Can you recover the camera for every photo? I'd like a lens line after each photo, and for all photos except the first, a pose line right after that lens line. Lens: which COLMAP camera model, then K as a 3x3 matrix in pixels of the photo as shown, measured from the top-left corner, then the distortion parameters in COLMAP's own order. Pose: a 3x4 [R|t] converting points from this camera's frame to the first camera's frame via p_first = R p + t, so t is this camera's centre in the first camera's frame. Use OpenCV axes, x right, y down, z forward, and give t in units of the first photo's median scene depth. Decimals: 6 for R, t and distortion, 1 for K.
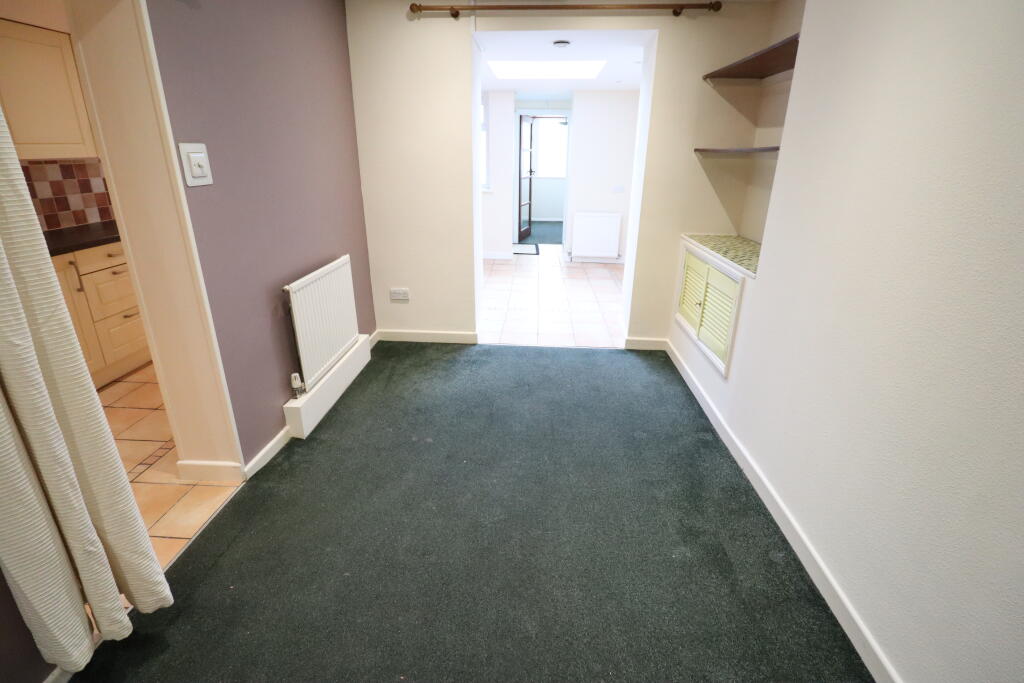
lens RADIAL K [[473.1, 0, 517.3], [0, 473.1, 329.3], [0, 0, 1]] dist [0.000182, -0.011932]
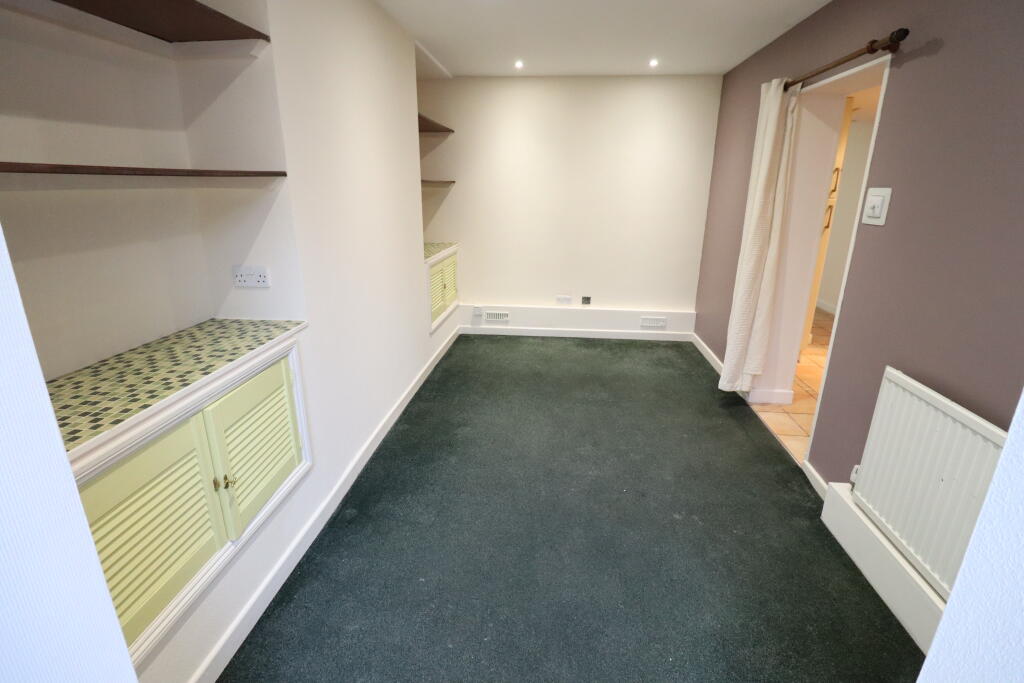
lens RADIAL K [[473.1, 0, 517.3], [0, 473.1, 329.3], [0, 0, 1]] dist [0.000182, -0.011932]
pose [[-0.998724, -0.033898, 0.037440, 0.110653], [-0.004630, 0.799638, 0.600465, -0.750155], [-0.050293, 0.599525, -0.798774, 2.020626]]
